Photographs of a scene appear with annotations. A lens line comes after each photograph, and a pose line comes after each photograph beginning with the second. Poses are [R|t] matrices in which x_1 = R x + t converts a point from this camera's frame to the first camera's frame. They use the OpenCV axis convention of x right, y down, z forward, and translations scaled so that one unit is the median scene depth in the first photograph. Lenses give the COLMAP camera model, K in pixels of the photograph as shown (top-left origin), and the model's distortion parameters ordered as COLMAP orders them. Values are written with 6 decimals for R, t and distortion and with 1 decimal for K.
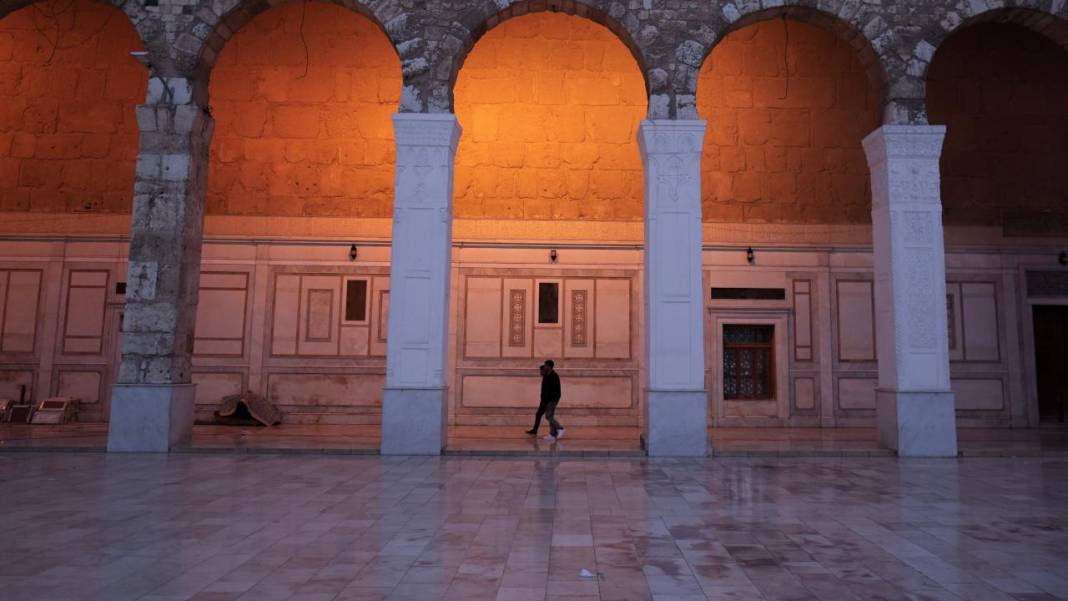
lens RADIAL K [[902.2, 0, 580.9], [0, 902.2, 221.1], [0, 0, 1]] dist [-0.028155, 0.029233]
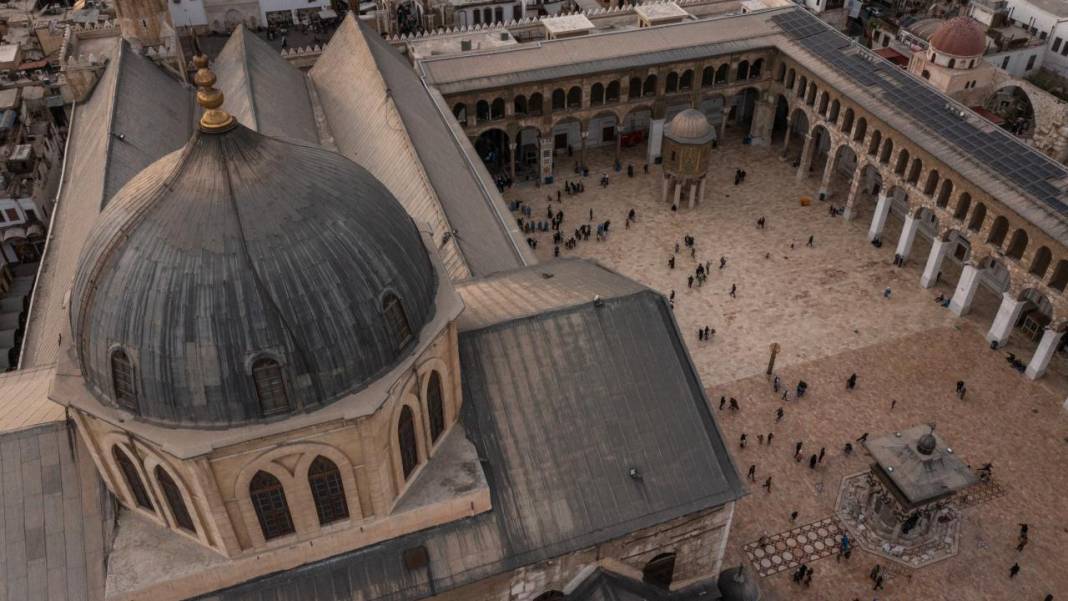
lens RADIAL K [[827.1, 0, 523.4], [0, 827.1, 291.3], [0, 0, 1]] dist [-0.004694, -0.005797]
pose [[0.282648, 0.591570, -0.755086, 3.542089], [0.172657, 0.742952, 0.646693, -3.473190], [0.943557, -0.313157, 0.107855, -1.985884]]
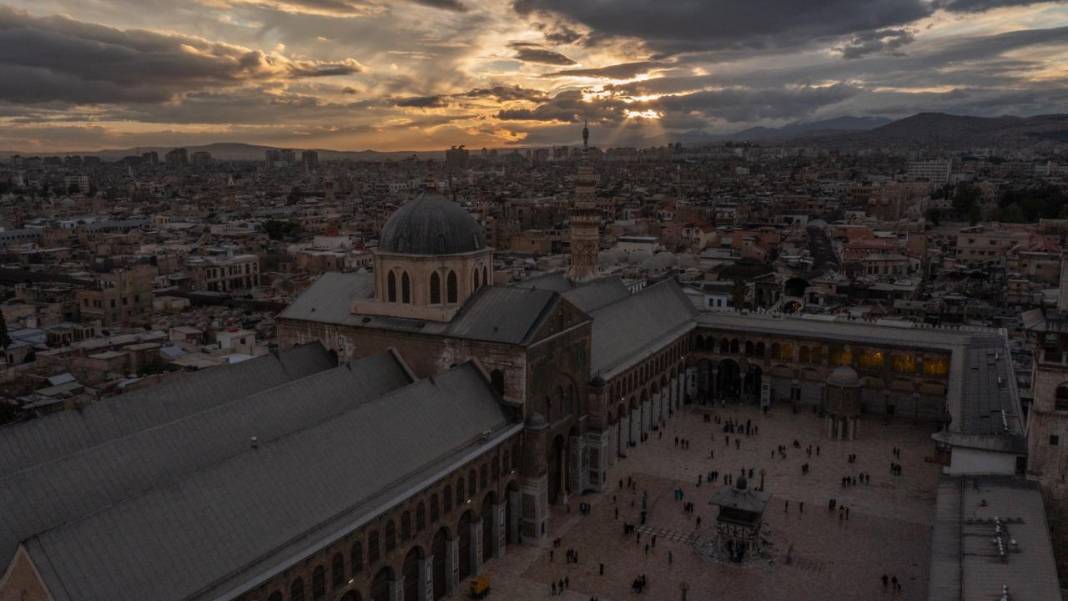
lens RADIAL K [[835.2, 0, 536.8], [0, 835.2, 315.0], [0, 0, 1]] dist [-0.014988, 0.009108]
pose [[-0.490433, 0.156782, -0.857260, 7.089066], [0.145799, 0.984581, 0.096657, -2.271471], [0.859196, -0.077584, -0.505730, 1.562895]]
